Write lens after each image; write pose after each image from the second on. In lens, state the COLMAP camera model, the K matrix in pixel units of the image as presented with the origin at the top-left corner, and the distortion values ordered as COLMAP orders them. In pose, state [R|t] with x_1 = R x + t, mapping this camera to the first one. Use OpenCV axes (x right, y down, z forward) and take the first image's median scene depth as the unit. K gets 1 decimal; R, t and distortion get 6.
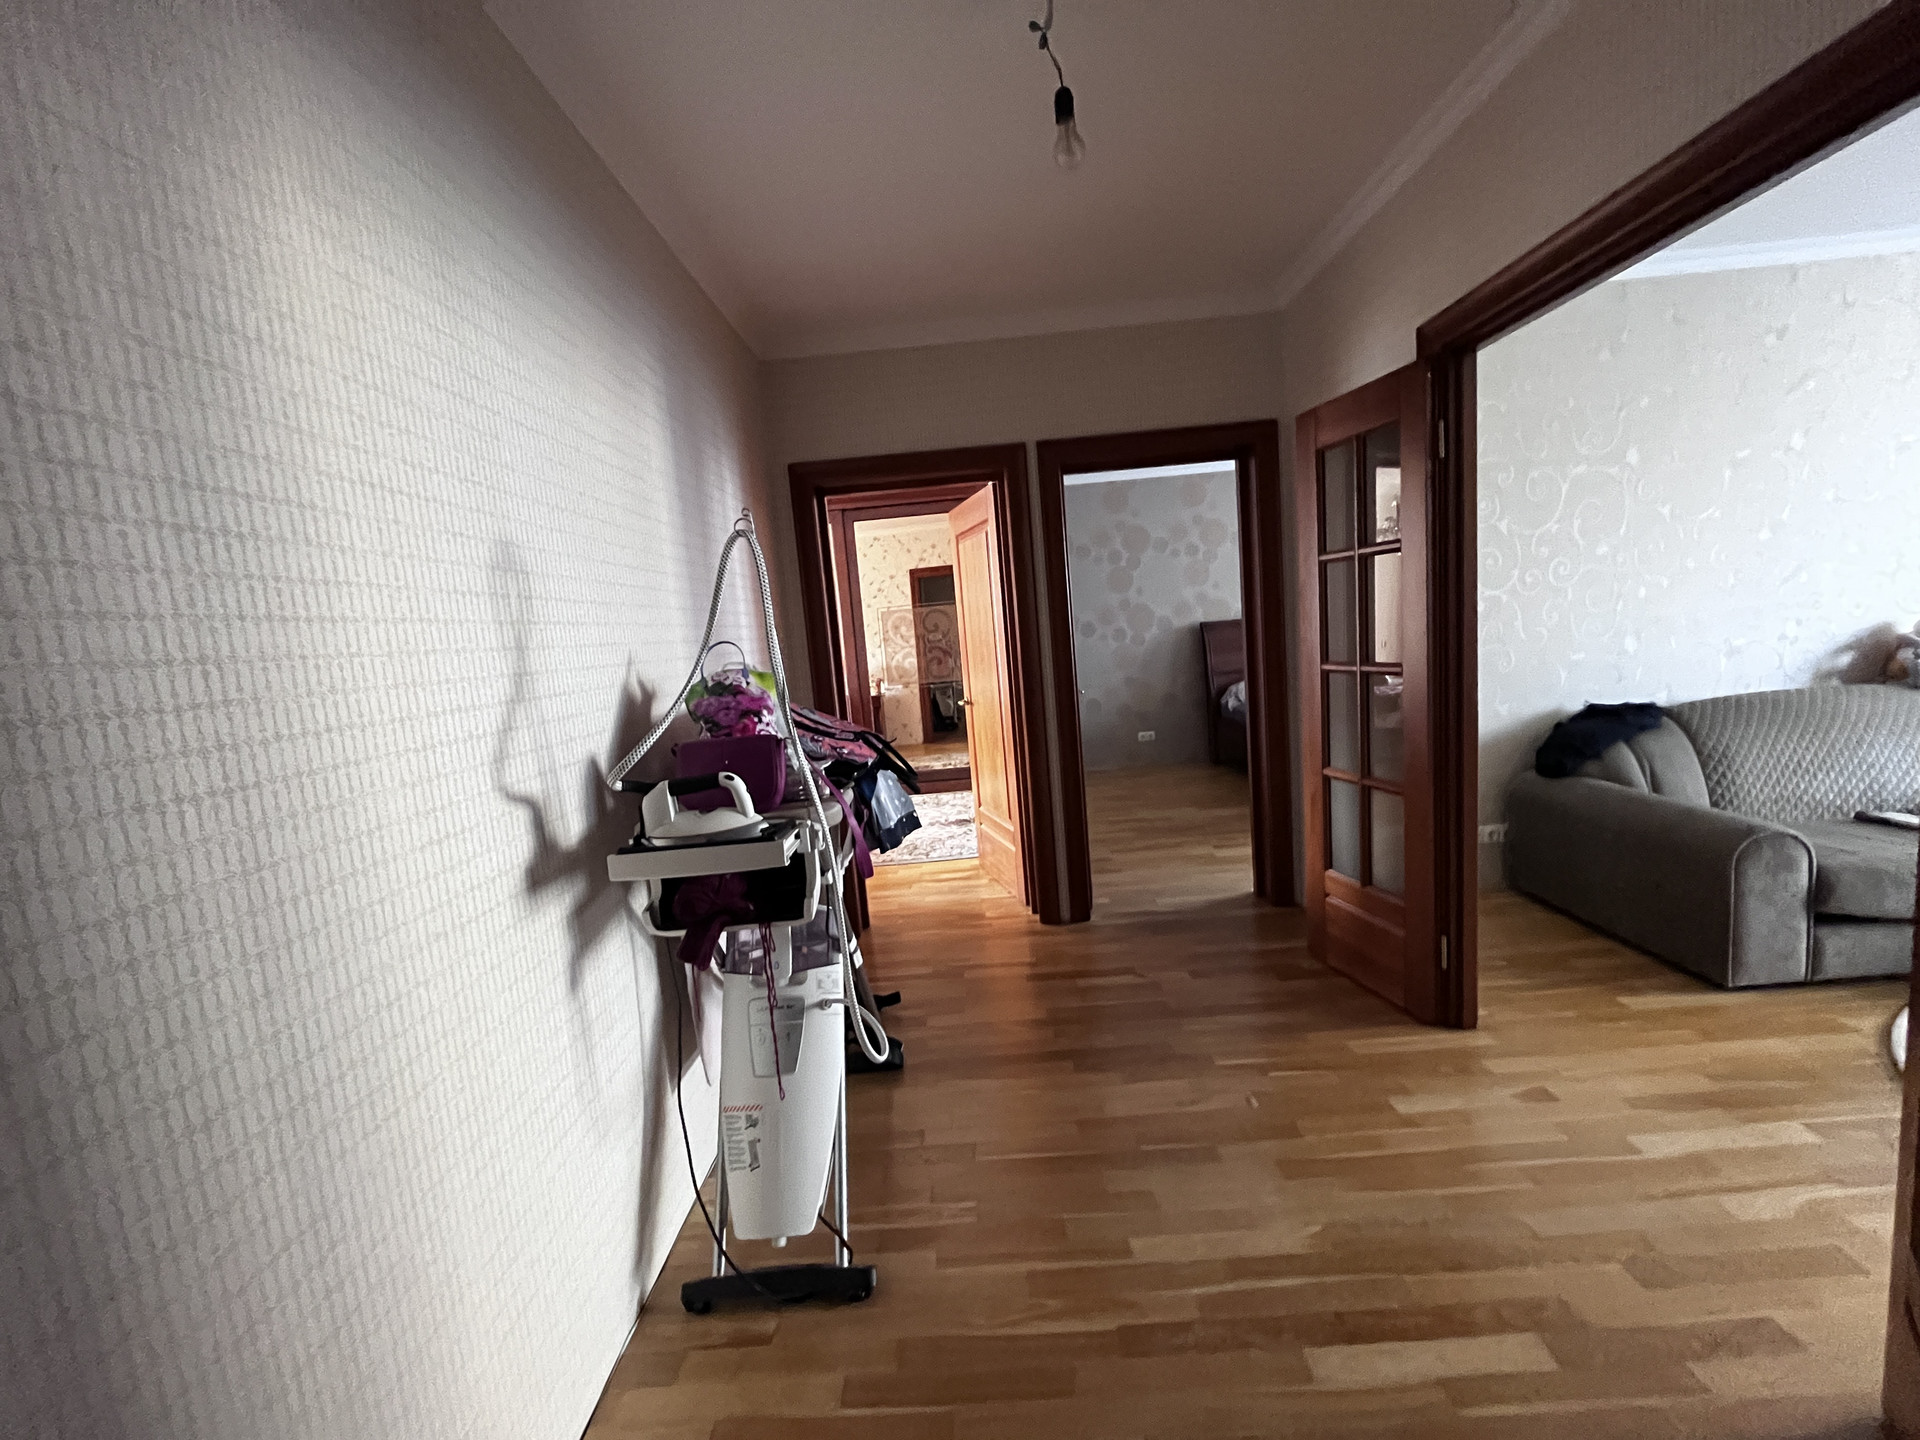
lens RADIAL K [[776.9, 0, 961.0], [0, 776.9, 709.7], [0, 0, 1]] dist [-0.000937, -0.000291]
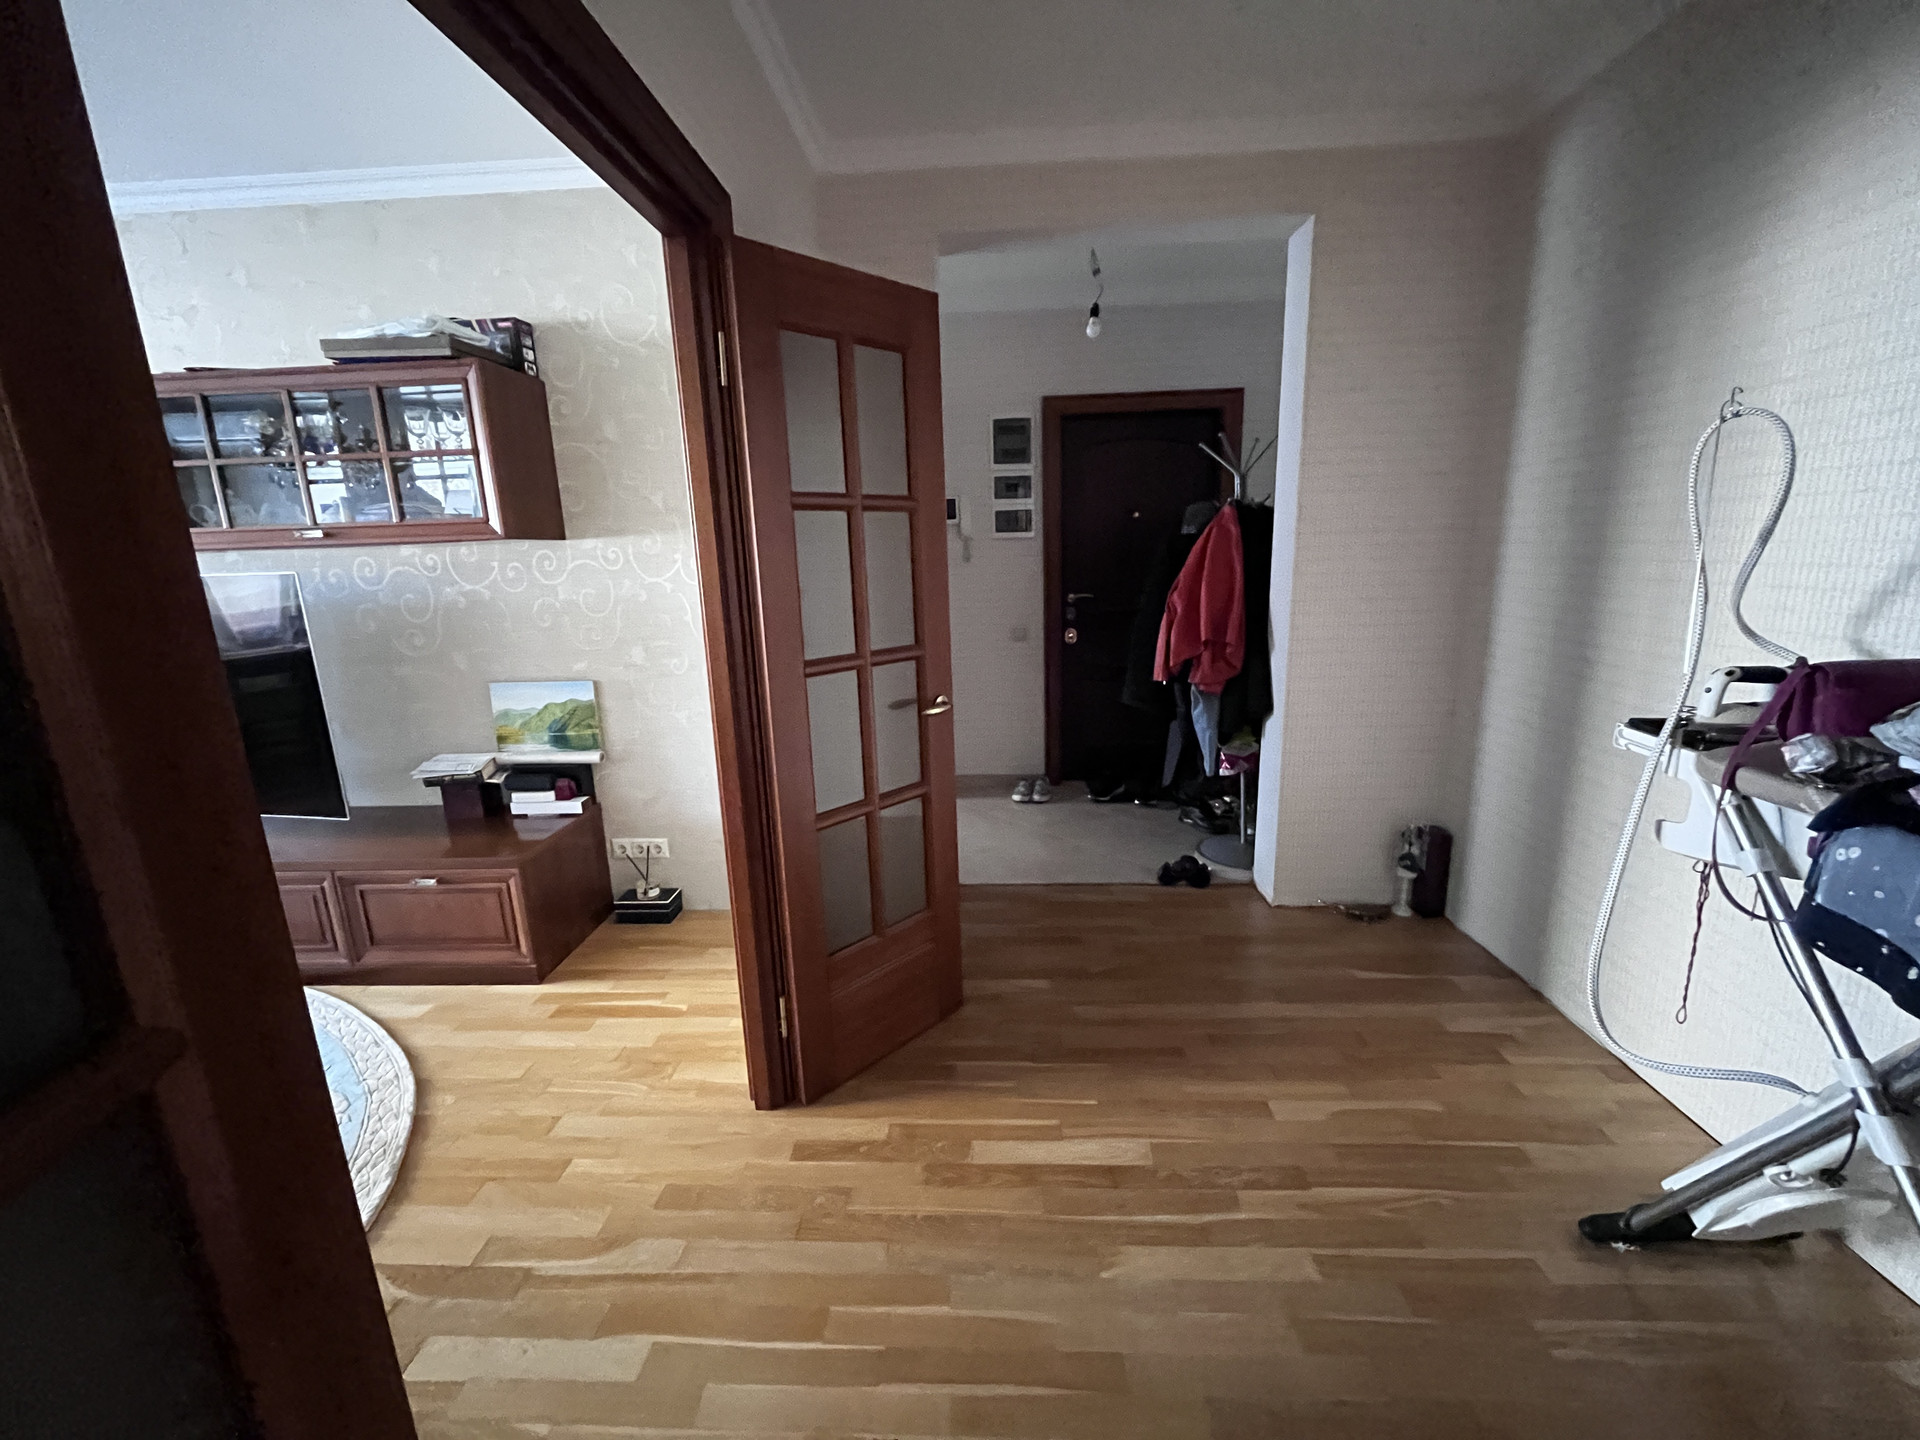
lens RADIAL K [[776.9, 0, 963.5], [0, 776.9, 720.0], [0, 0, 1]] dist [-0.000937, -0.000291]
pose [[-0.992403, 0.106079, 0.062325, 0.369039], [0.120583, 0.939202, 0.321495, -0.172552], [-0.024432, 0.326568, -0.944858, 1.217927]]
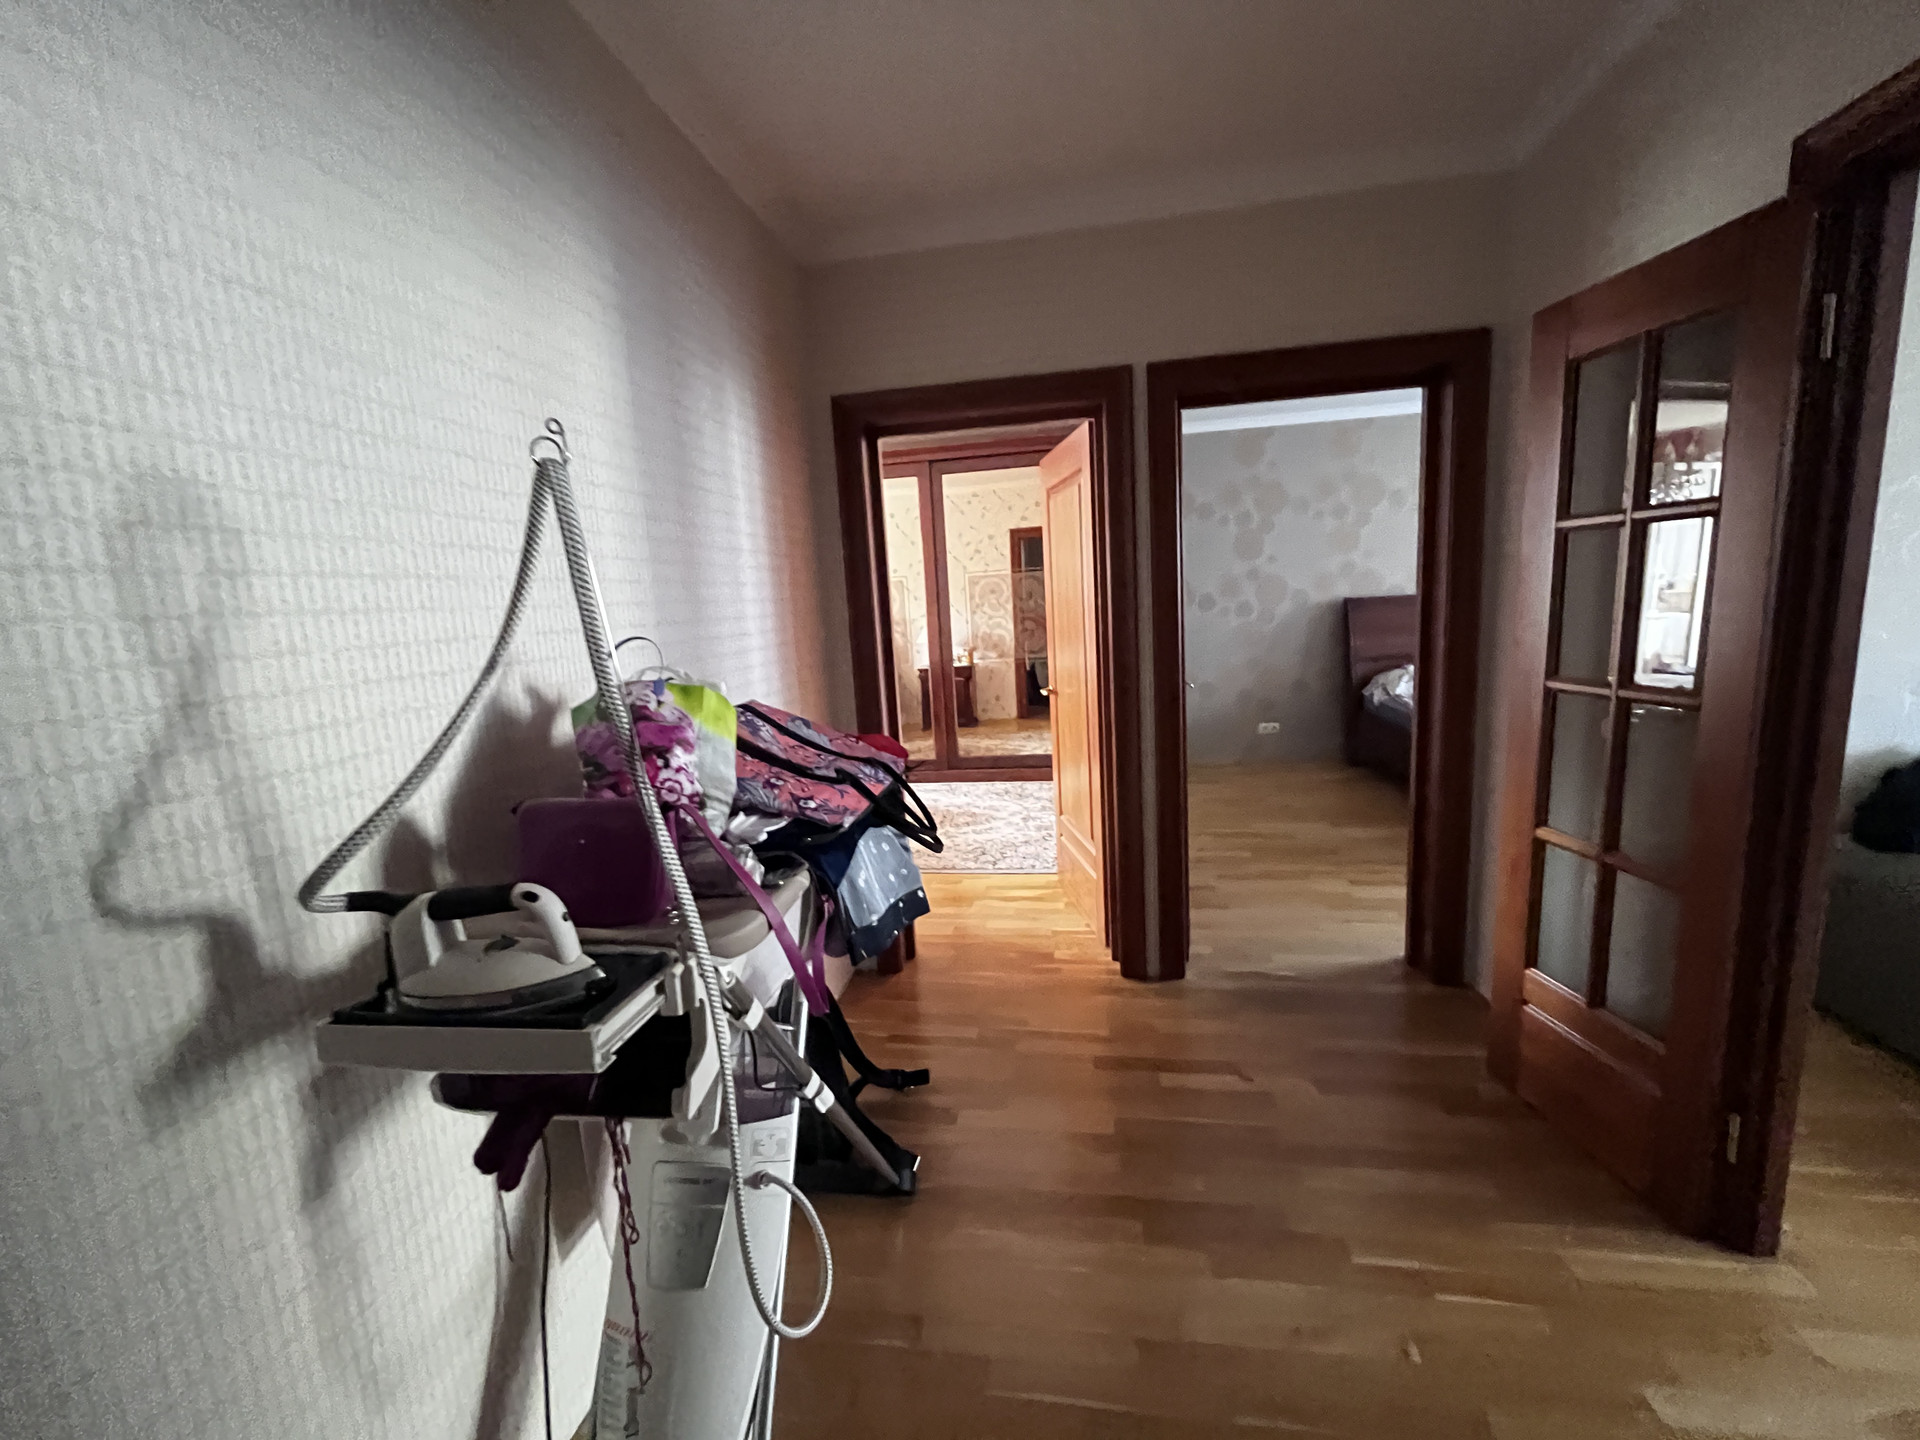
lens RADIAL K [[776.9, 0, 960.6], [0, 776.9, 710.6], [0, 0, 1]] dist [-0.000937, -0.000291]
pose [[0.989074, 0.048226, -0.139312, 0.045229], [-0.040947, 0.997665, 0.054653, -0.046320], [0.141622, -0.048351, 0.988739, 0.236379]]
